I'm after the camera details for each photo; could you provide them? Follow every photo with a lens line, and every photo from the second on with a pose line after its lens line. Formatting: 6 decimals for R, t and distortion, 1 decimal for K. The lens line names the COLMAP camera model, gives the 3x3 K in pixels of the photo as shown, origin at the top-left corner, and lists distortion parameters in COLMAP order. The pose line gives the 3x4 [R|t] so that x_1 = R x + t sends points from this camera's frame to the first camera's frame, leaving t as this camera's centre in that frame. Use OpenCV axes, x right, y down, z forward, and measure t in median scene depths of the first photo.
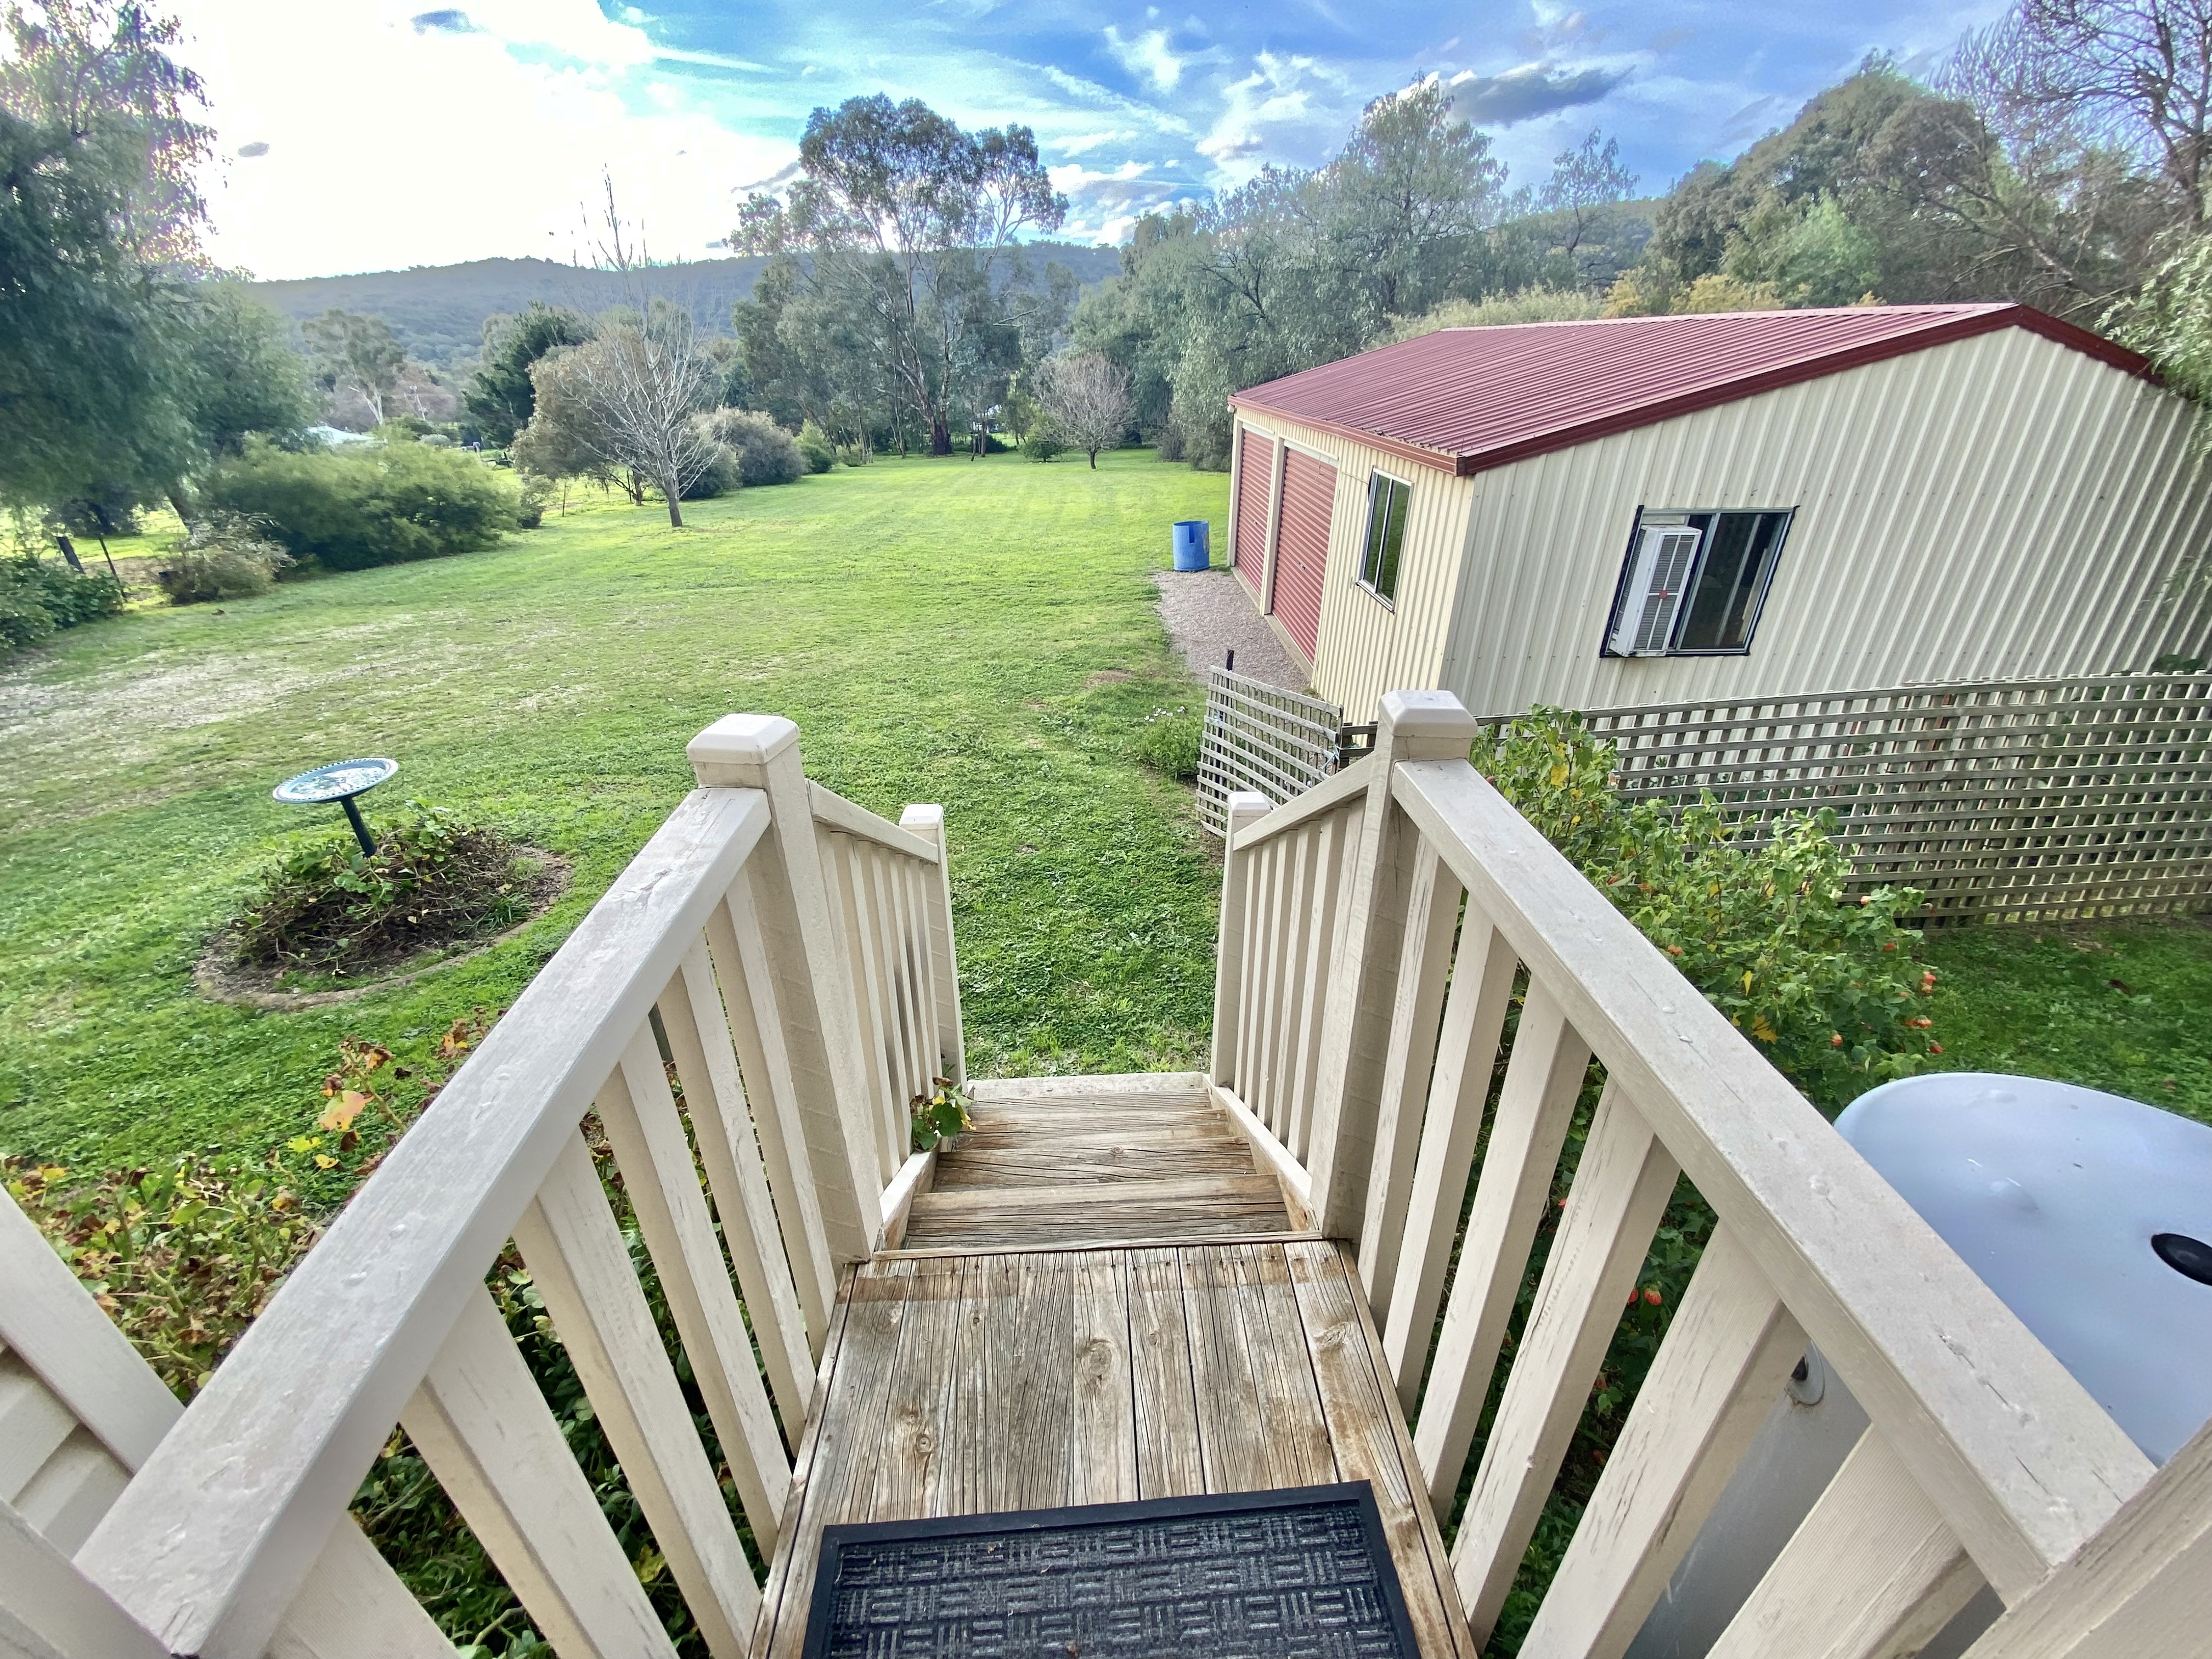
lens RADIAL K [[885.1, 0, 1088.4], [0, 885.1, 827.7], [0, 0, 1]] dist [0.012769, 0.000204]
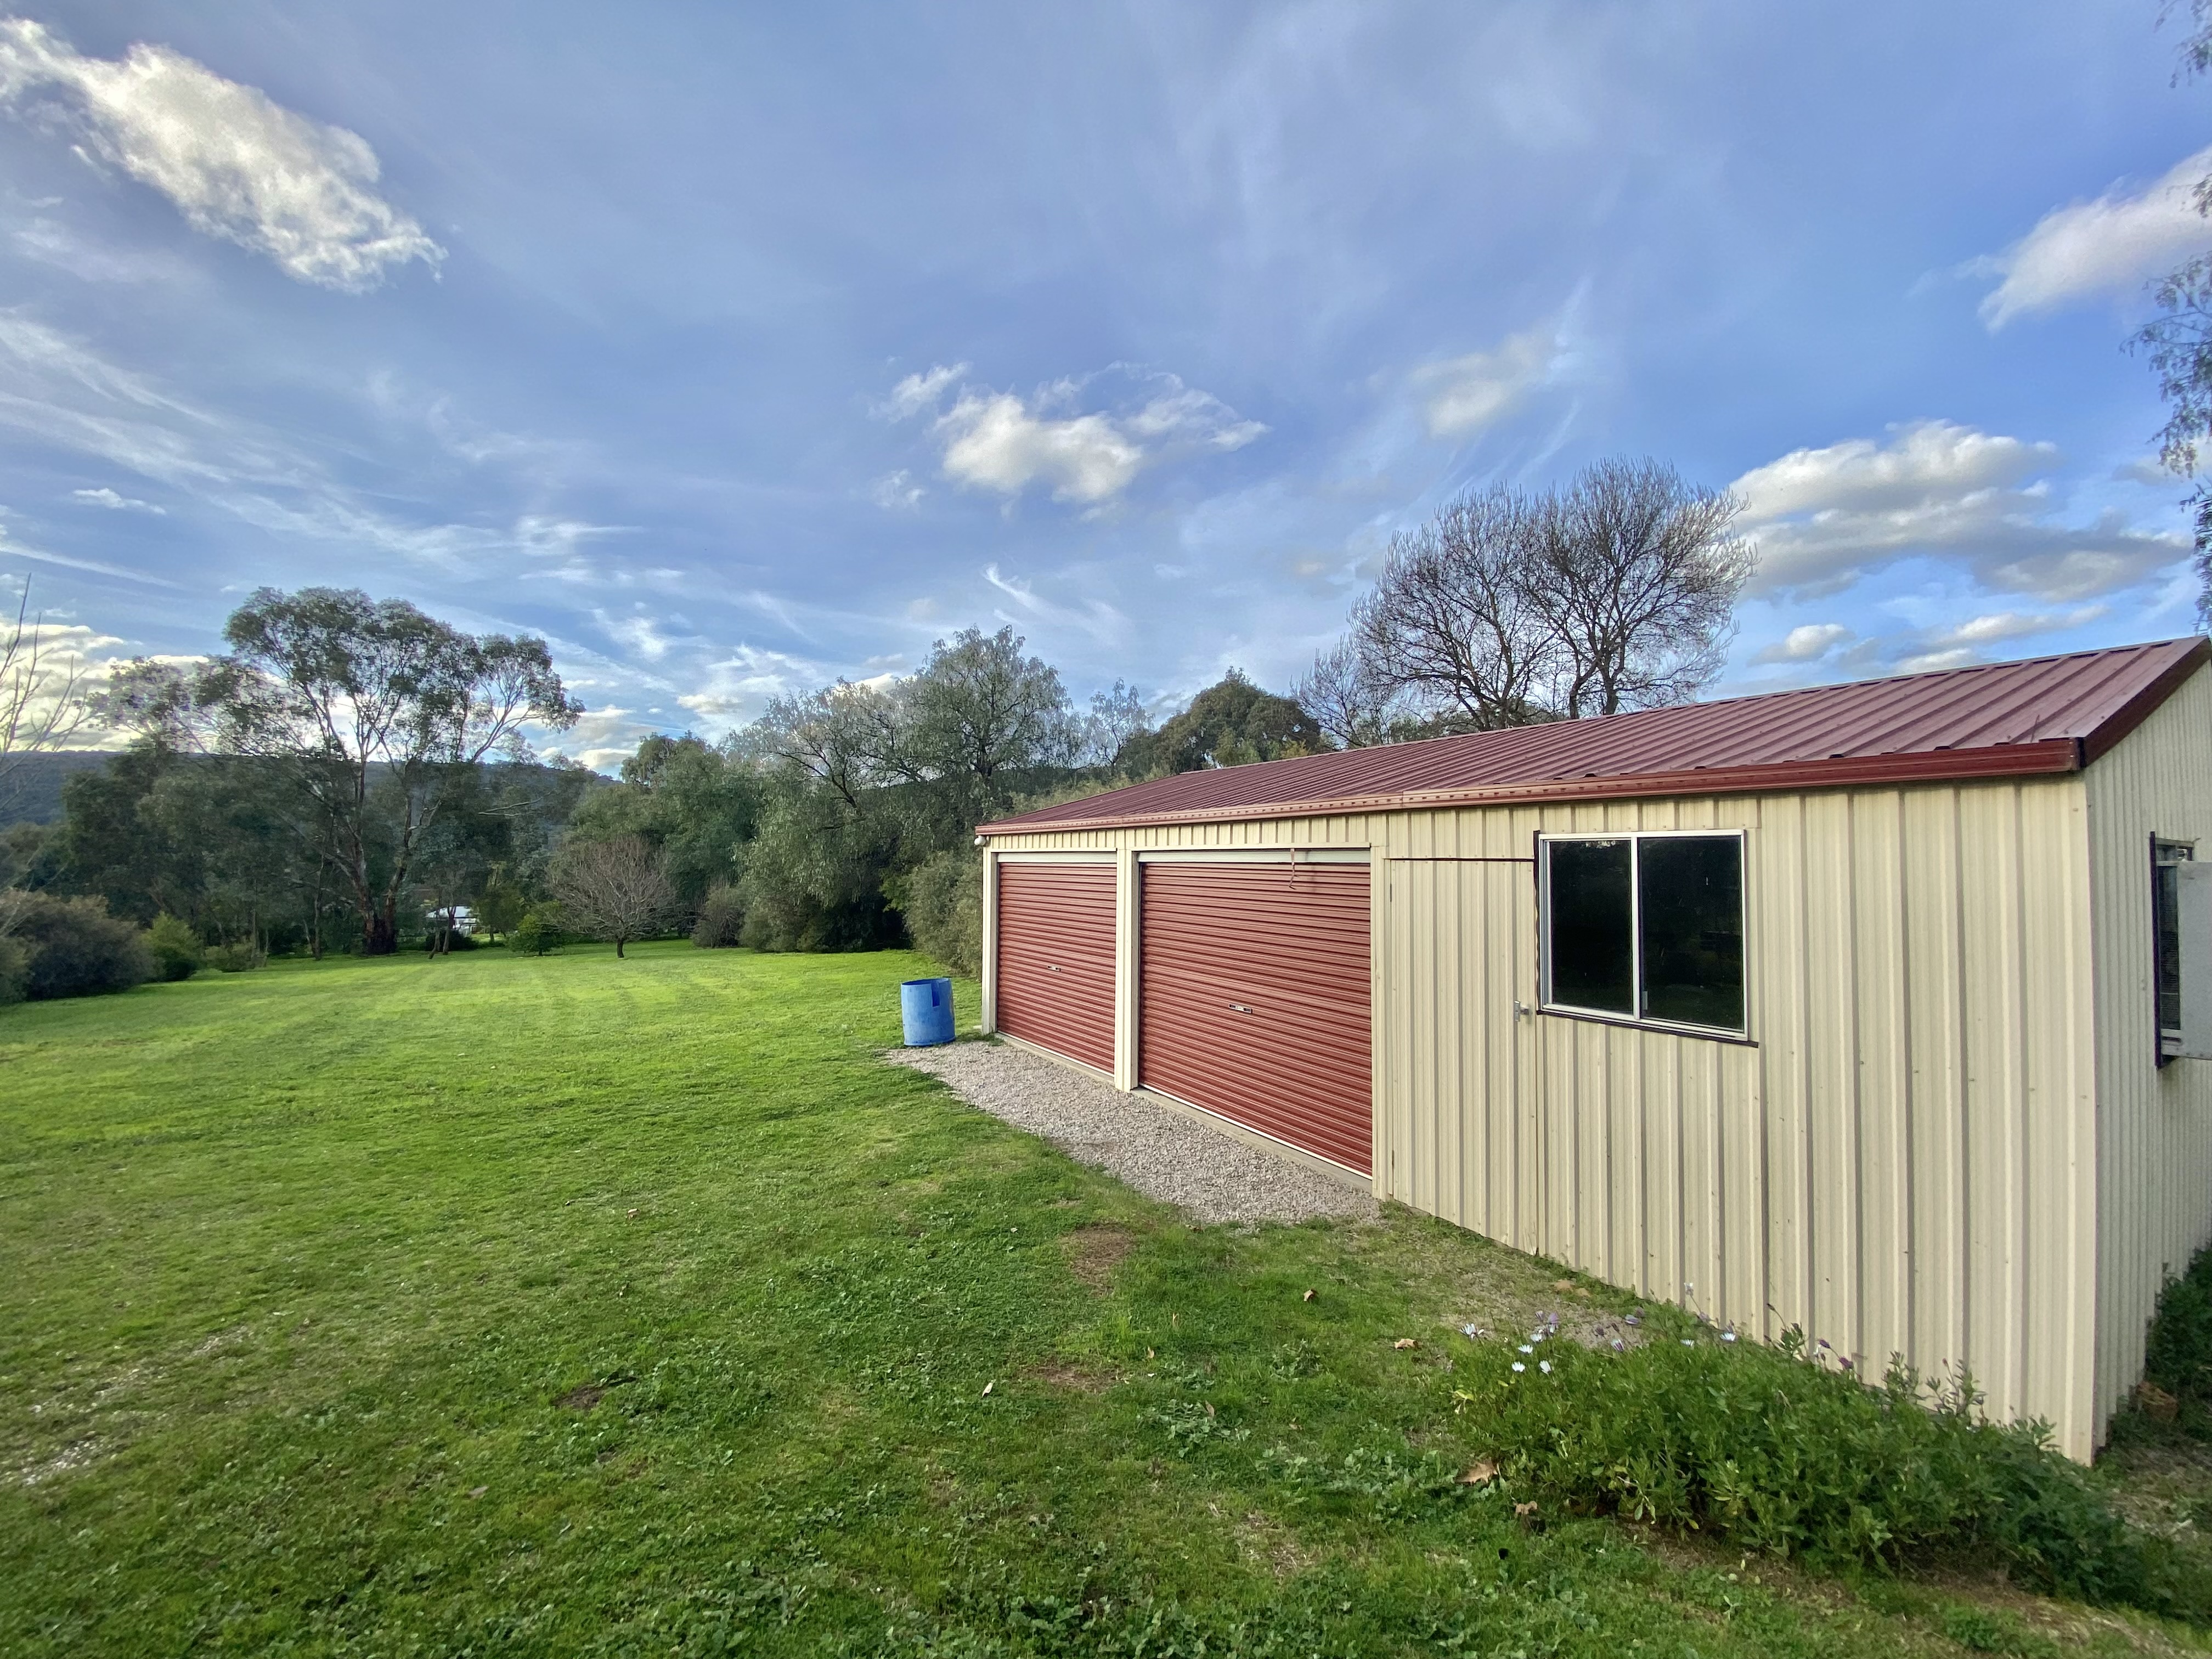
lens RADIAL K [[904.4, 0, 1090.8], [0, 904.4, 838.8], [0, 0, 1]] dist [0.008948, -0.005844]
pose [[0.864961, 0.029044, 0.500999, -0.038539], [0.223485, 0.871572, -0.436368, -0.025514], [-0.449330, 0.489407, 0.747384, 0.090544]]
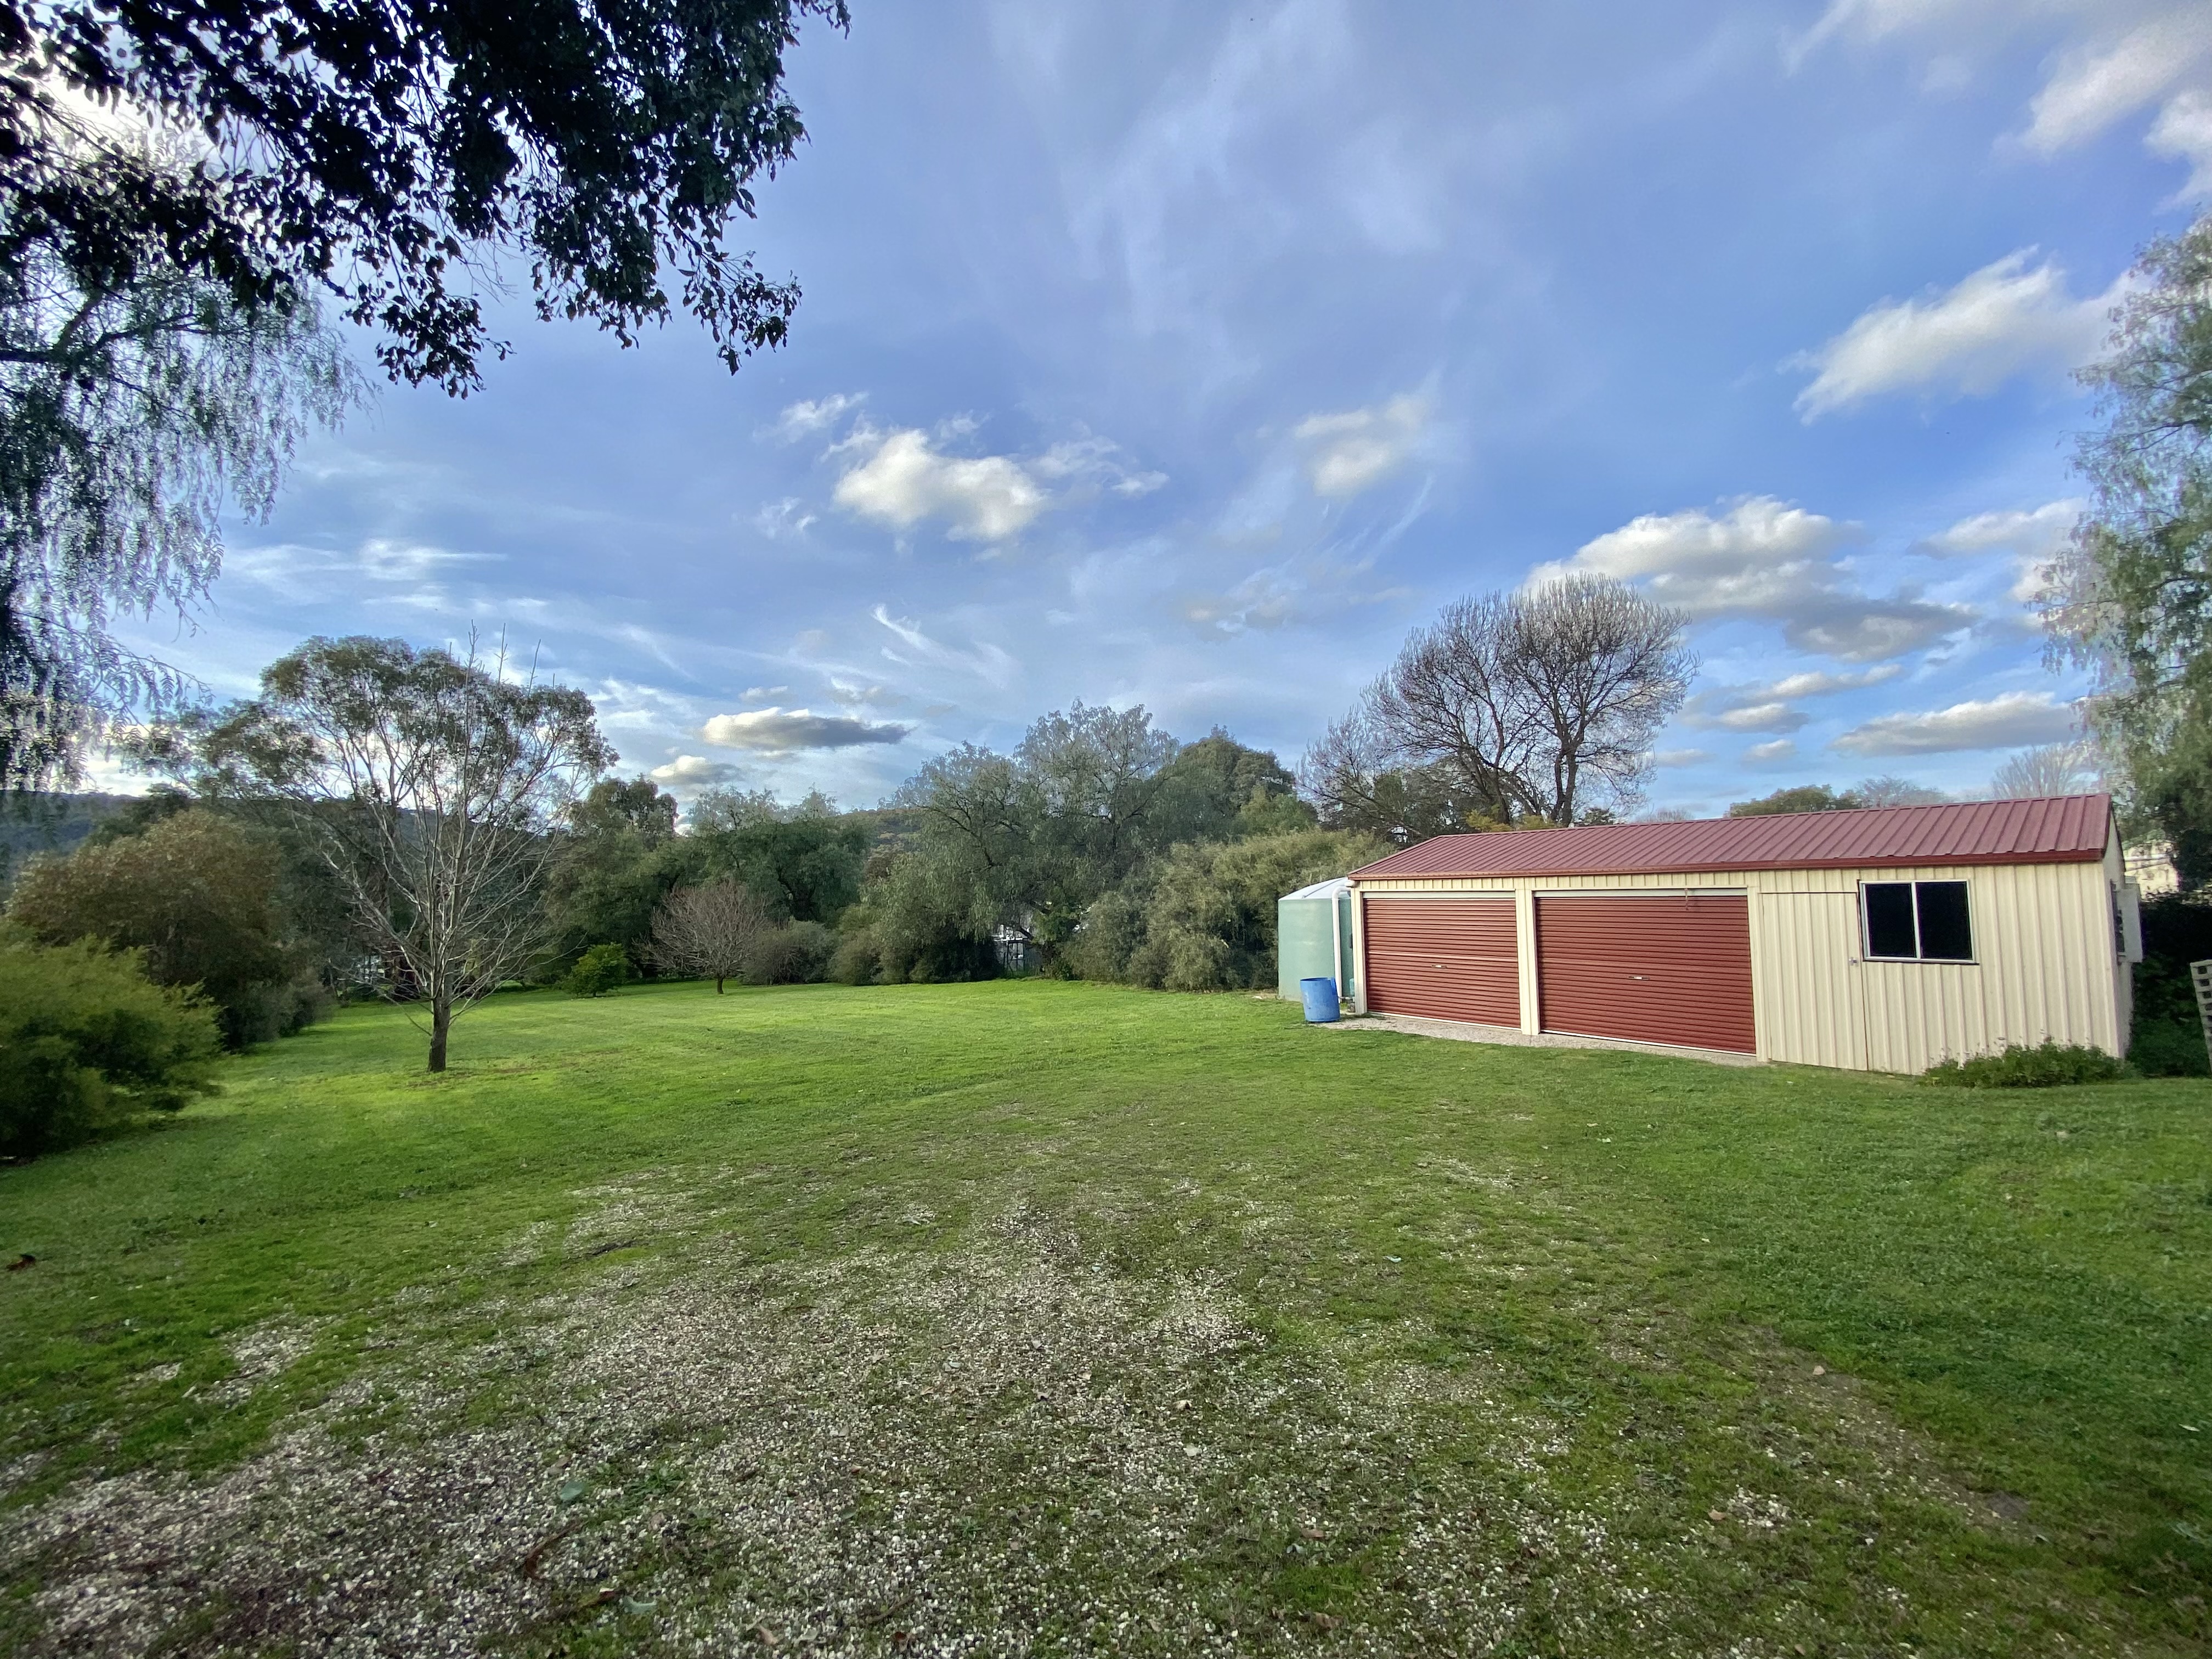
lens RADIAL K [[904.4, 0, 1088.4], [0, 904.4, 824.9], [0, 0, 1]] dist [0.008948, -0.005844]
pose [[0.795667, 0.056733, 0.603072, -0.211484], [0.284189, 0.844266, -0.454369, -0.022868], [-0.534931, 0.532913, 0.655632, 0.090464]]
